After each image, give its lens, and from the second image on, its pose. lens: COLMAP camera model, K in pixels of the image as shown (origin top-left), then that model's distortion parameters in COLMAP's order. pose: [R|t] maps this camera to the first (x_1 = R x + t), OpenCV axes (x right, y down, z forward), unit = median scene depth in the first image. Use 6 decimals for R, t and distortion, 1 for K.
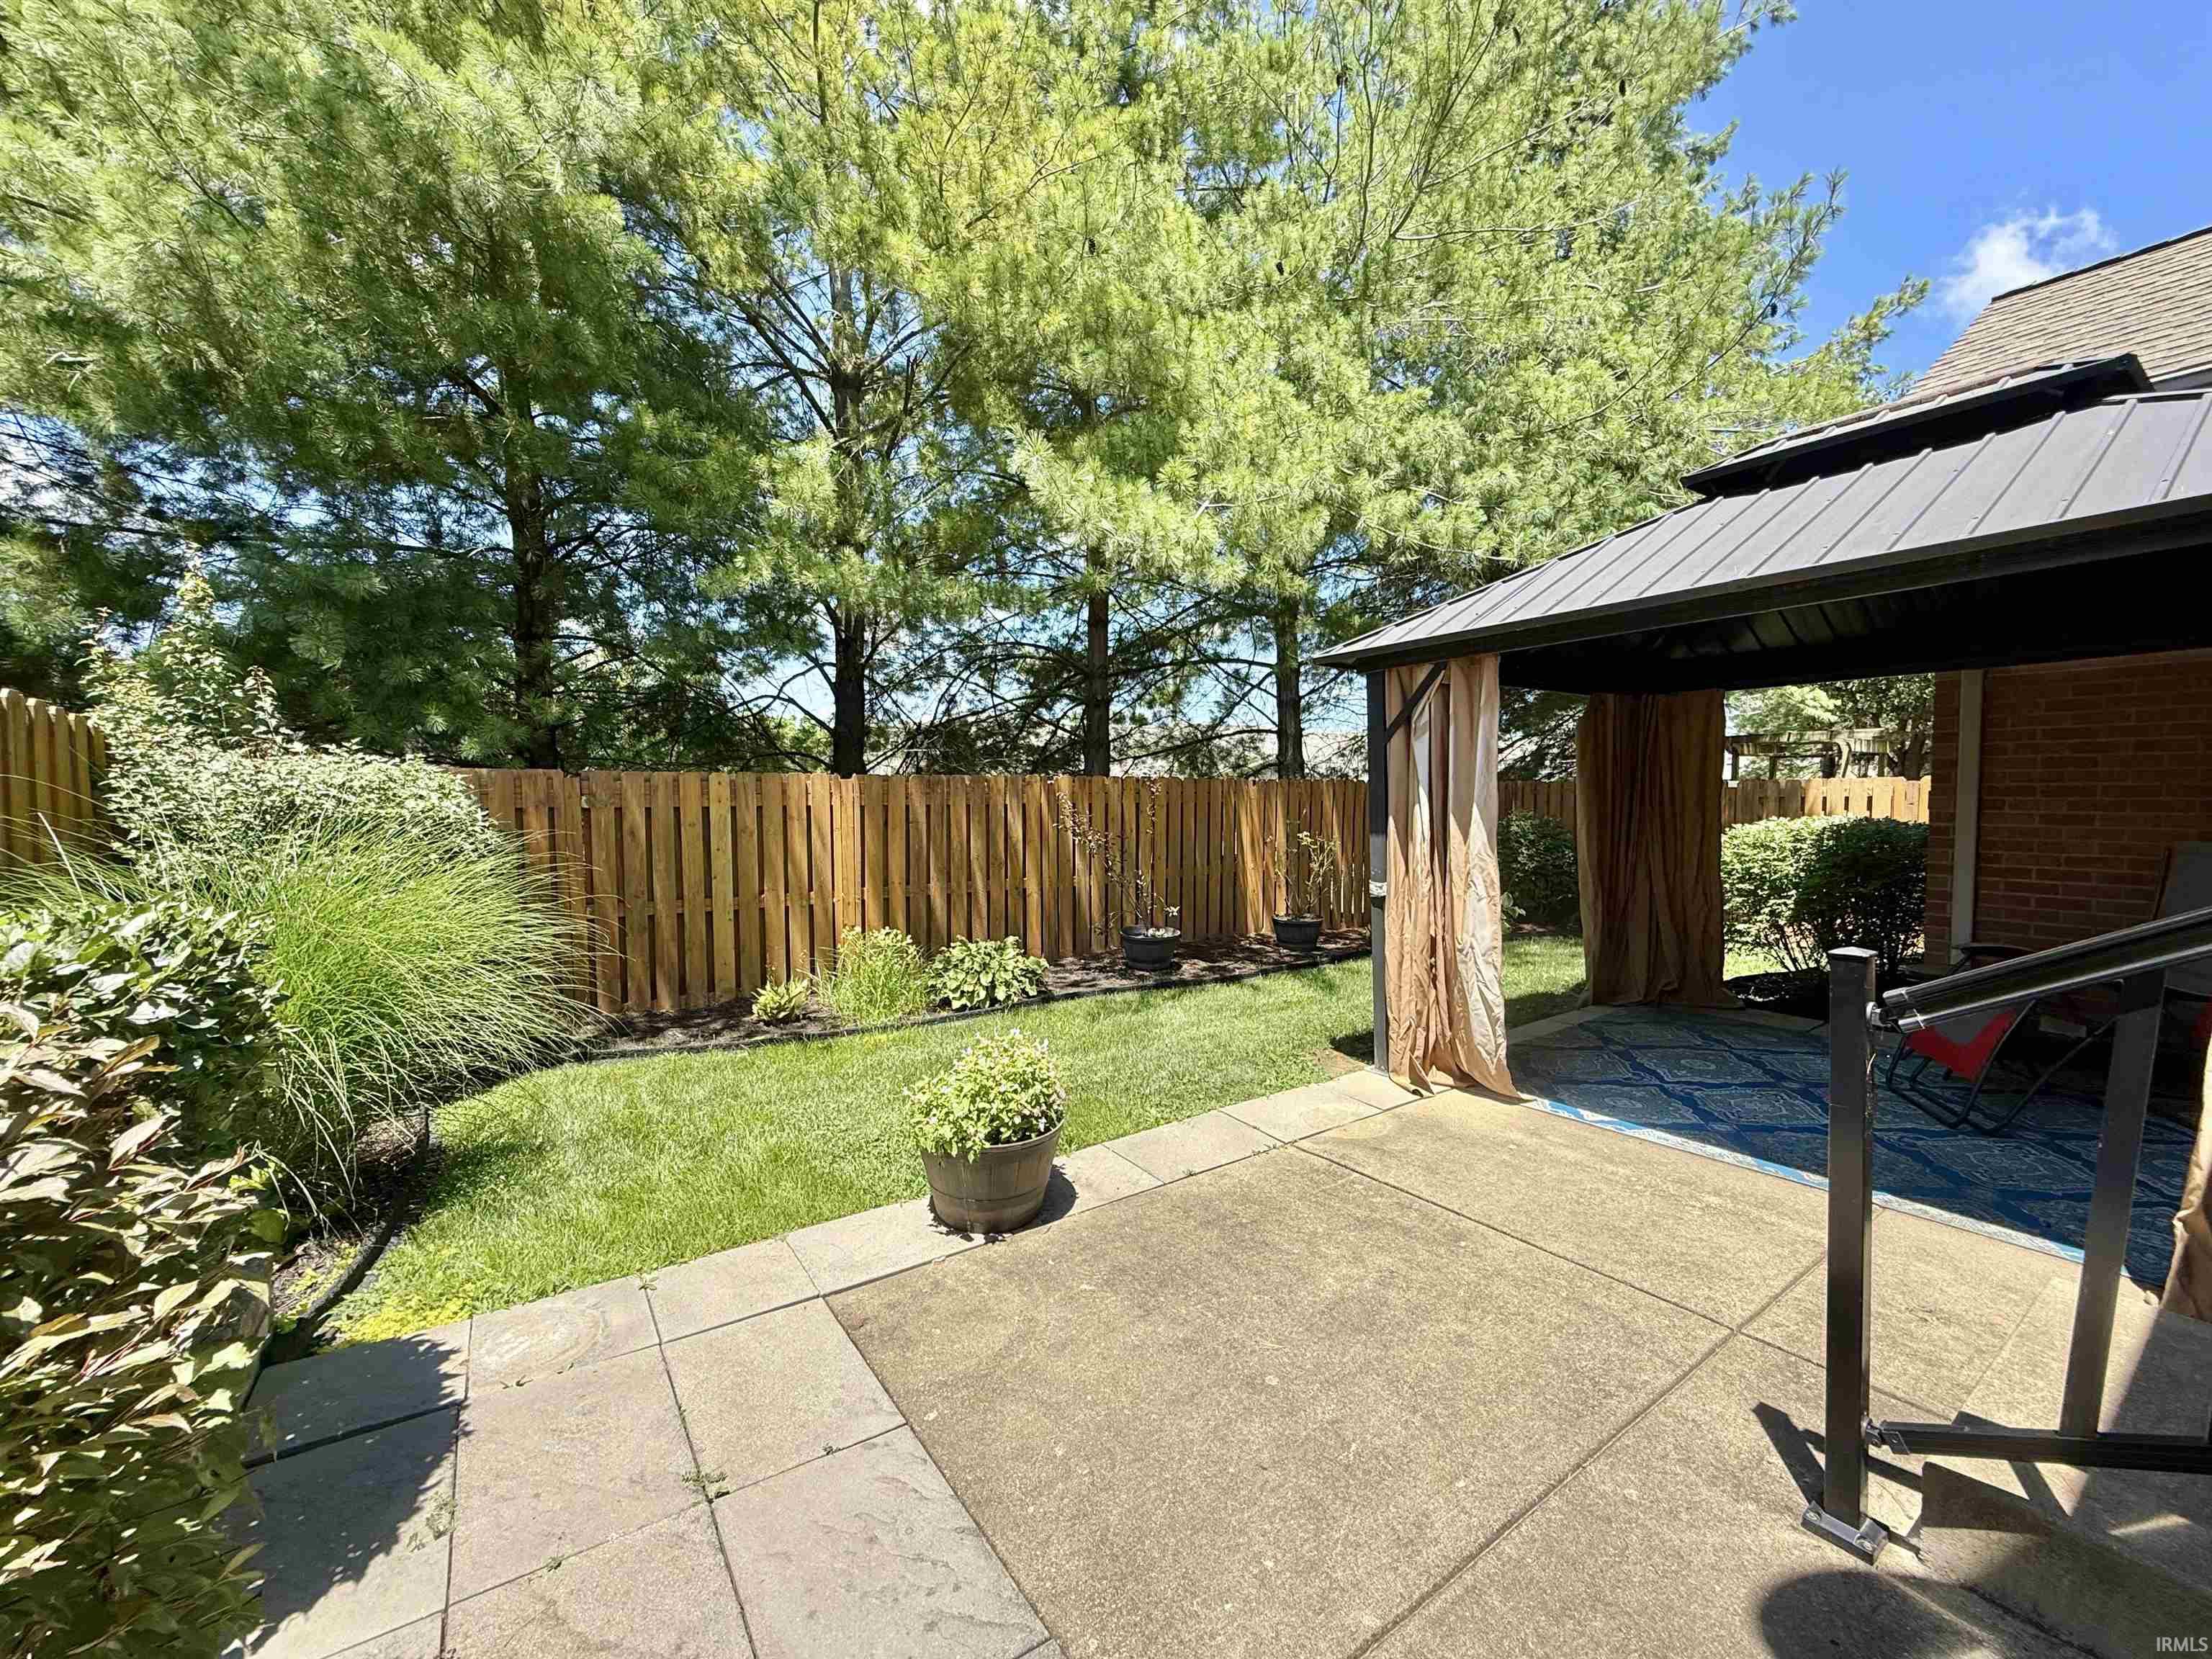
lens RADIAL K [[880.4, 0, 1094.6], [0, 880.4, 825.2], [0, 0, 1]] dist [0.000249, -0.000130]
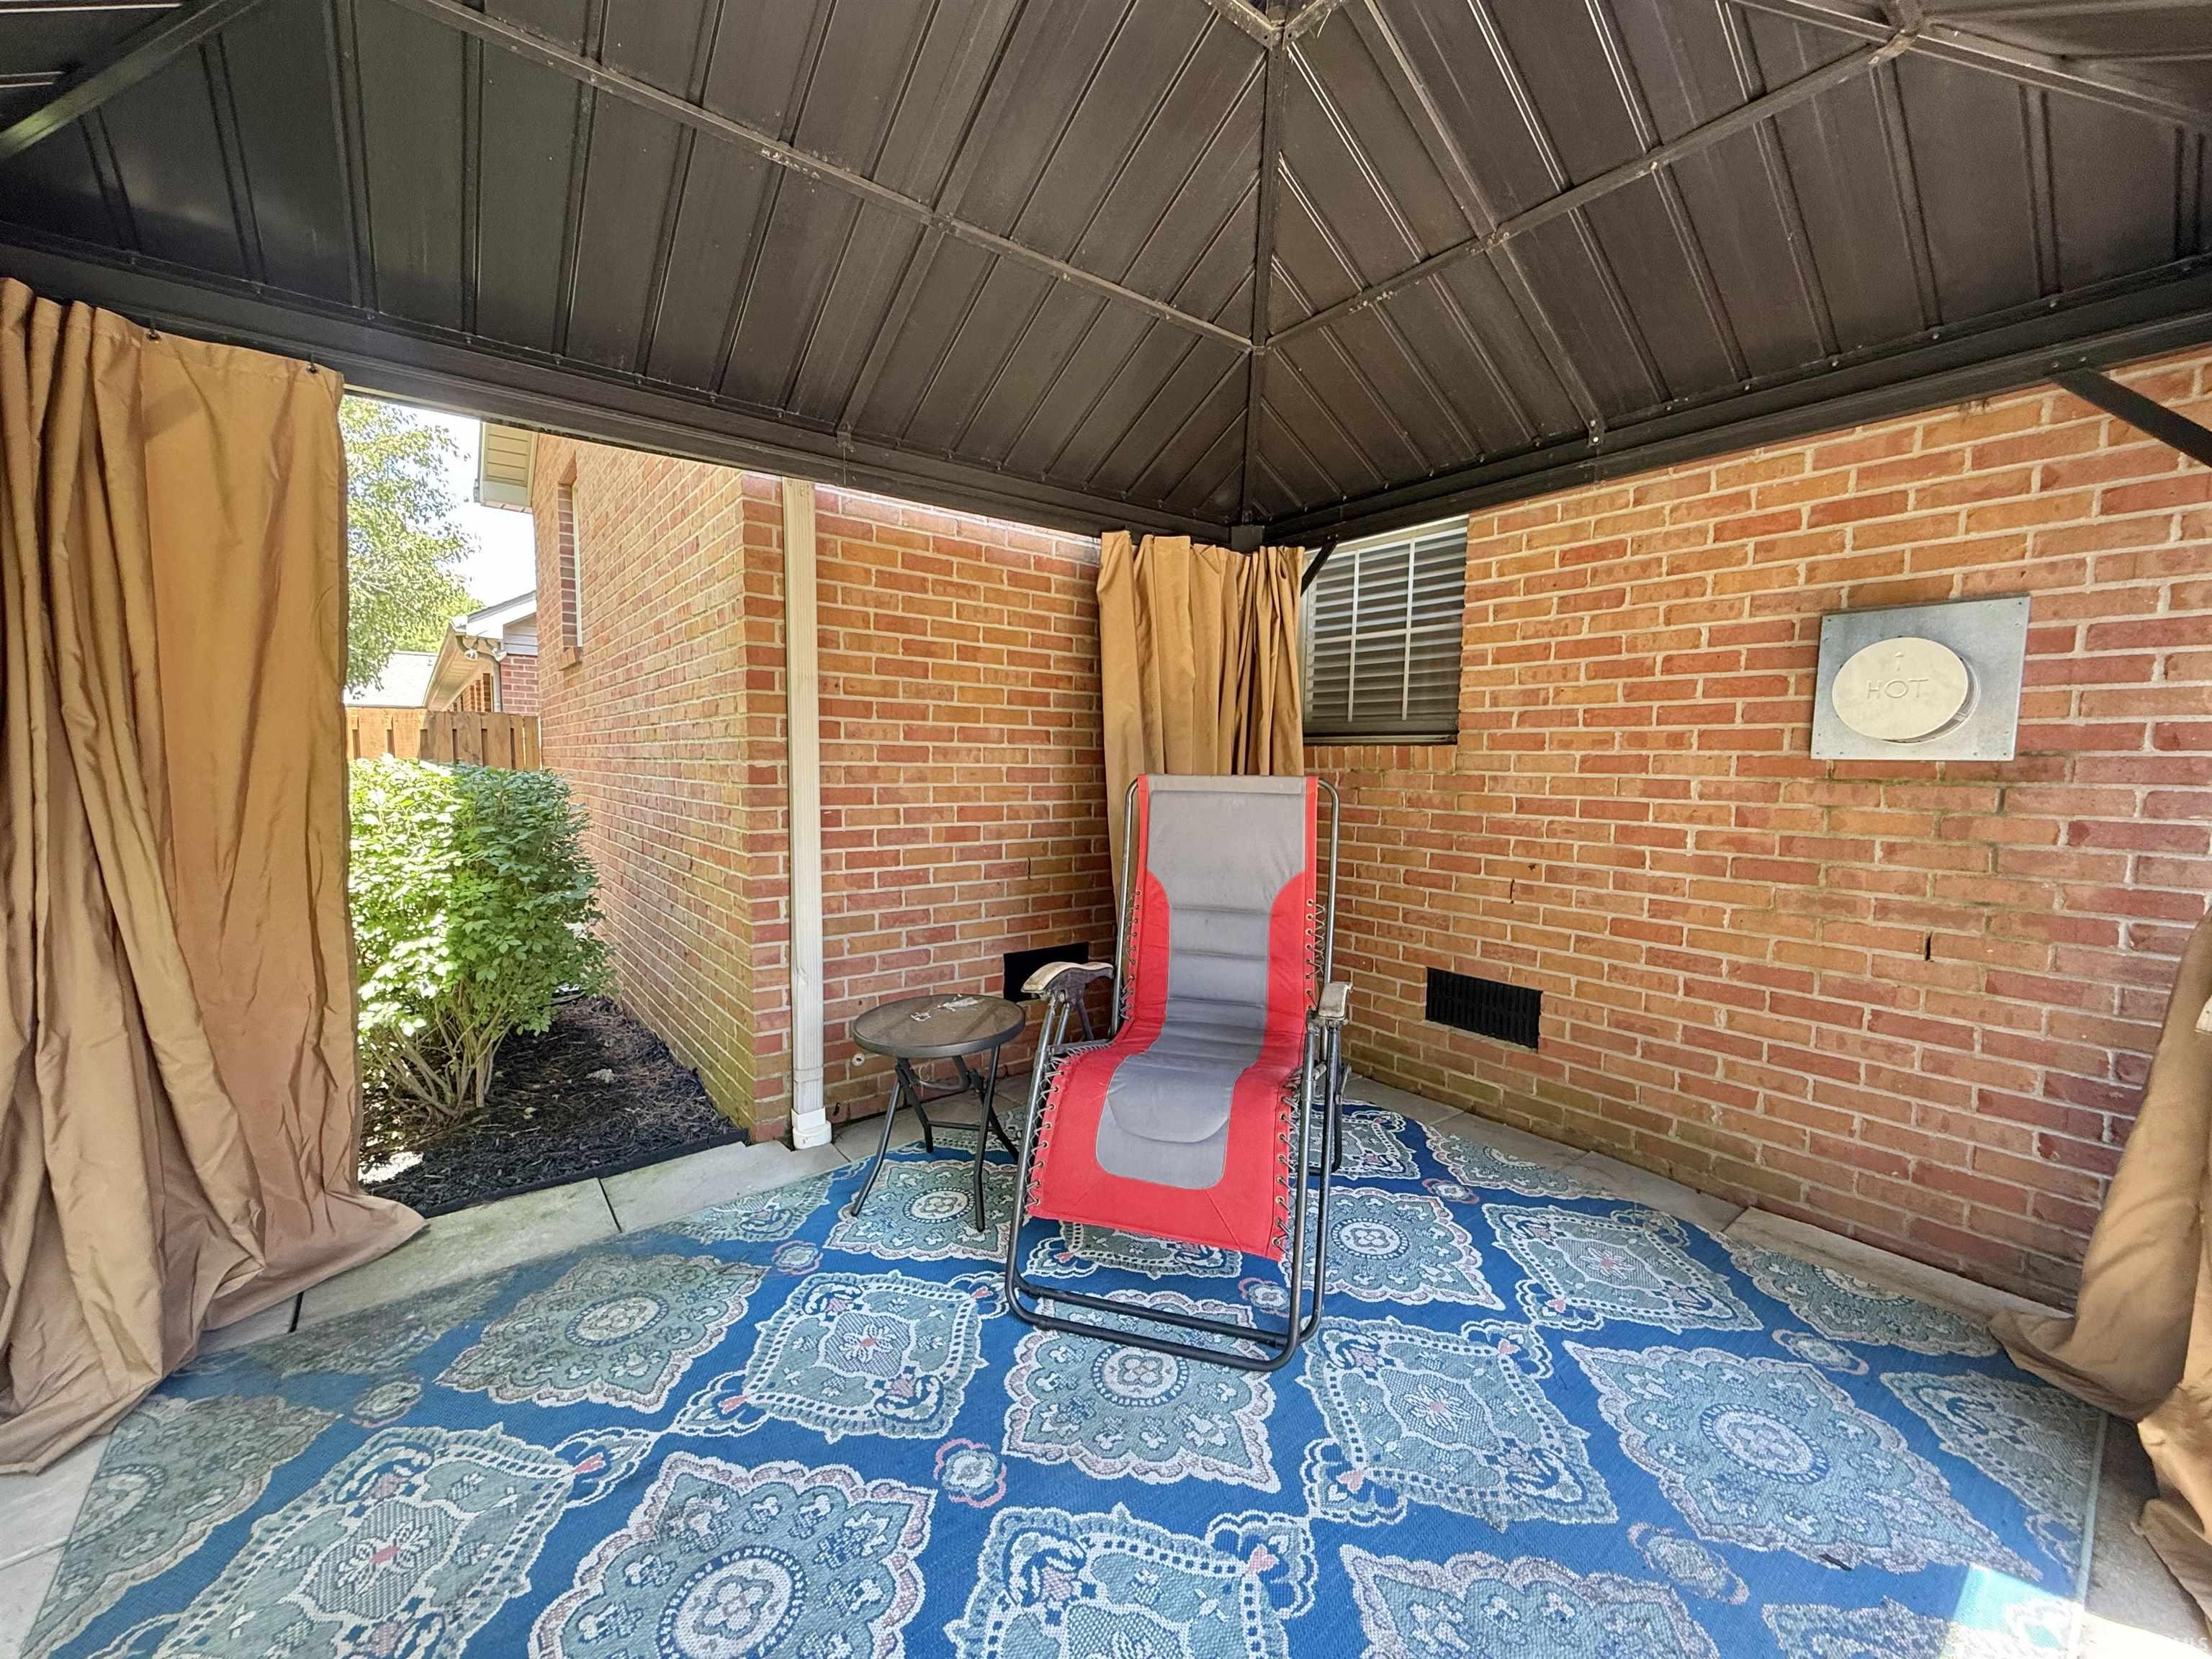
lens RADIAL K [[880.4, 0, 1086.9], [0, 880.4, 827.4], [0, 0, 1]] dist [0.000249, -0.000130]
pose [[-0.050744, -0.074810, 0.995906, 0.483057], [0.031935, 0.996559, 0.076486, 0.003410], [-0.998201, 0.035685, -0.048180, 1.036864]]
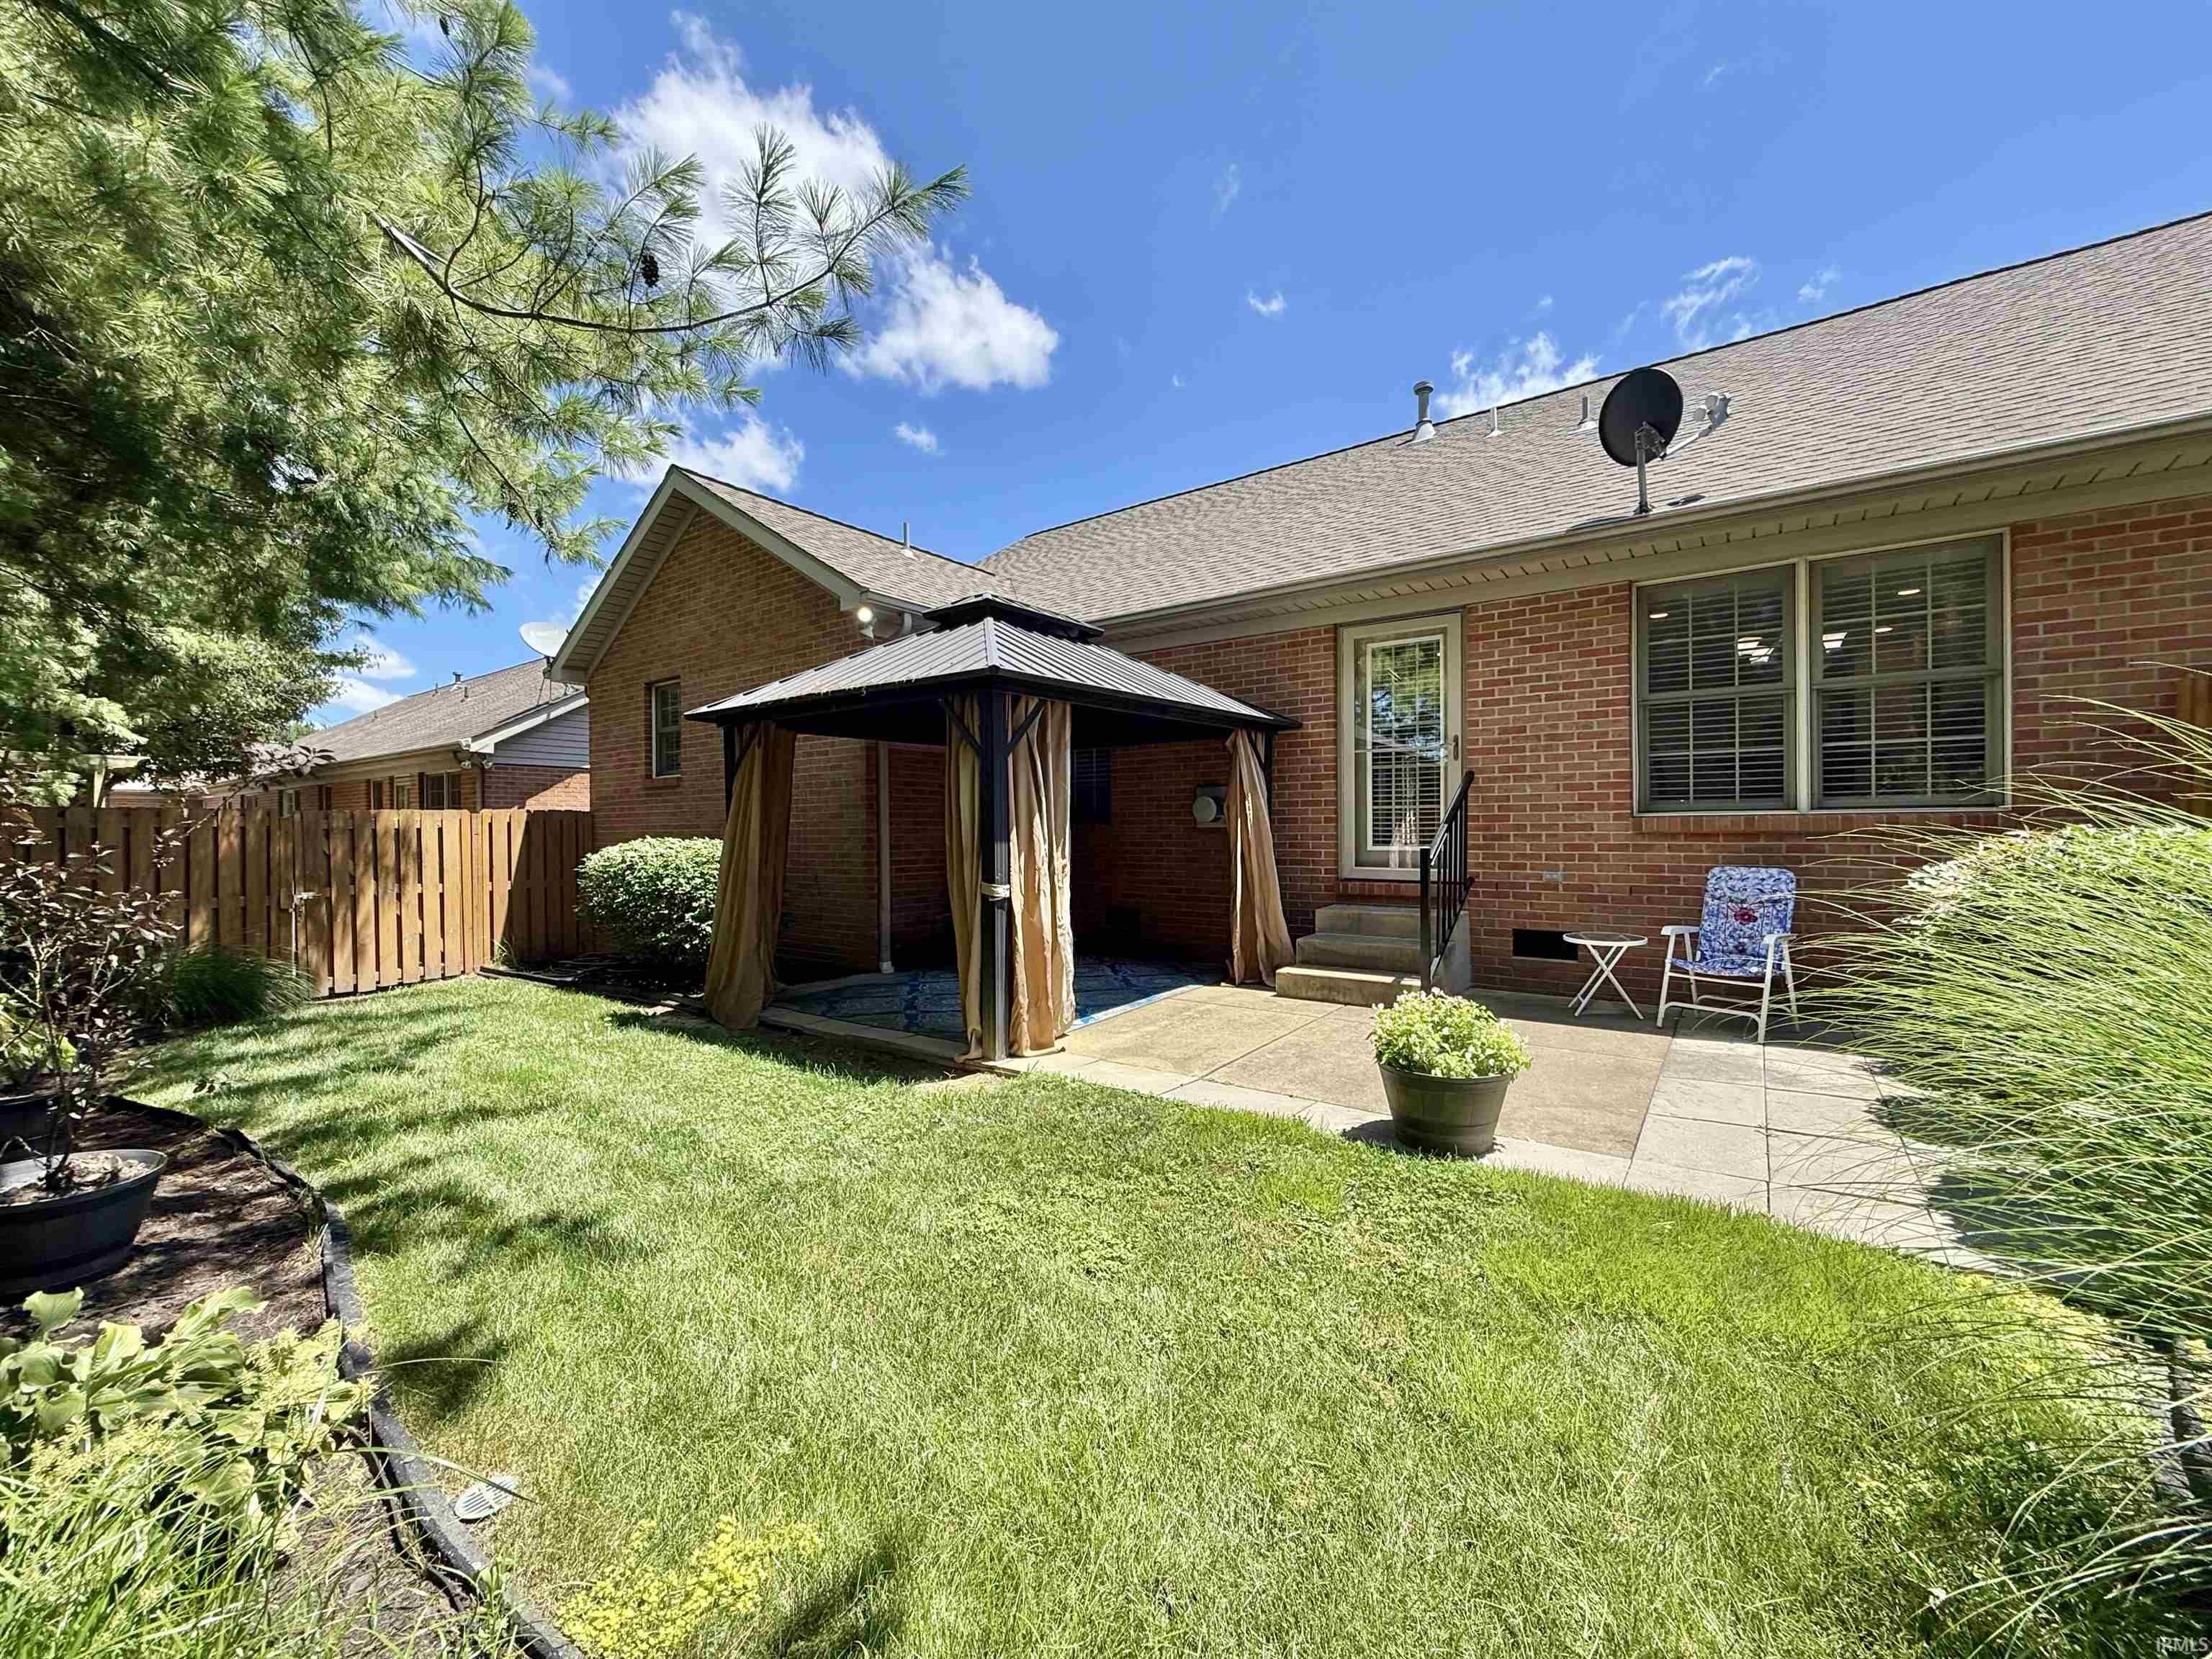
lens RADIAL K [[880.4, 0, 1104.8], [0, 880.4, 833.4], [0, 0, 1]] dist [0.000249, -0.000130]
pose [[-0.334992, 0.001406, 0.942220, -0.855948], [0.047078, 0.998775, 0.015248, -0.012109], [-0.941044, 0.049466, -0.334647, 1.428137]]
